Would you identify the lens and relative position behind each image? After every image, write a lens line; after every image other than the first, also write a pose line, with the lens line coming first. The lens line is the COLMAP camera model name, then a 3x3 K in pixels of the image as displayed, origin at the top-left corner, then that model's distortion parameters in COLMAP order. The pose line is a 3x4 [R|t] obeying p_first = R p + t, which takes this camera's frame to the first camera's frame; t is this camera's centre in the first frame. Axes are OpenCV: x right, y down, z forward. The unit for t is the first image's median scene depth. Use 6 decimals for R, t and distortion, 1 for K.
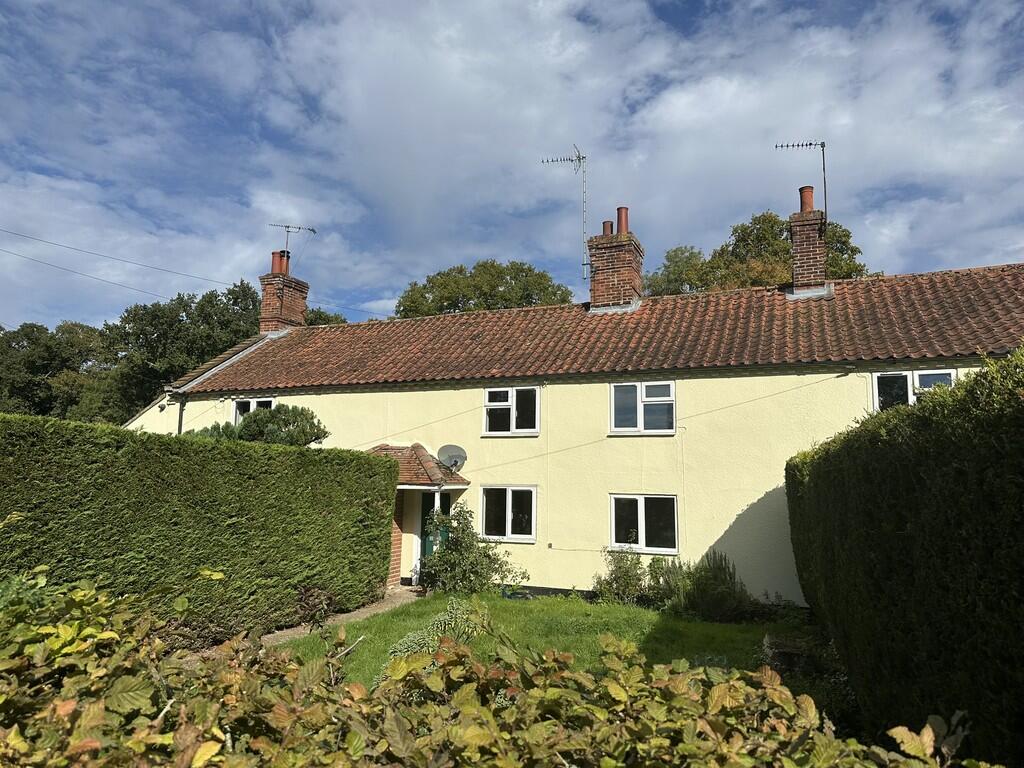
lens RADIAL K [[730.9, 0, 512.0], [0, 730.9, 384.0], [0, 0, 1]] dist [0.091467, -0.114306]
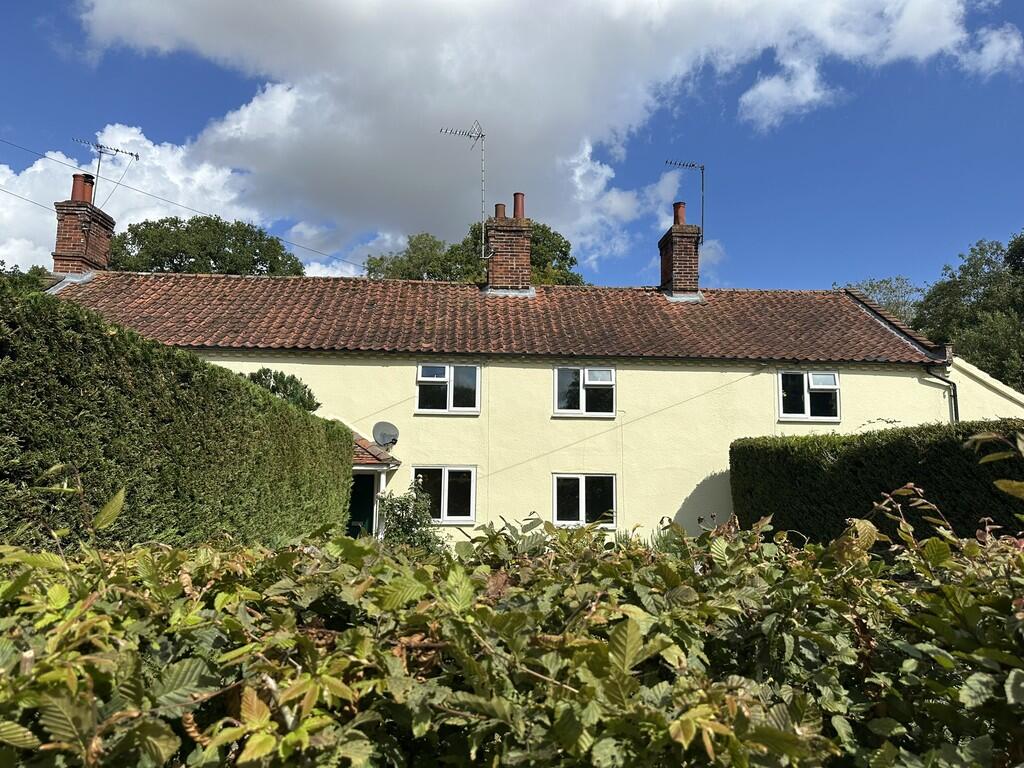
lens RADIAL K [[715.1, 0, 517.7], [0, 715.1, 383.2], [0, 0, 1]] dist [0.136315, -0.260883]
pose [[0.894968, 0.048698, 0.443465, -0.346527], [-0.059552, 0.998169, 0.010571, 0.014954], [-0.442139, -0.035869, 0.896229, 0.118857]]
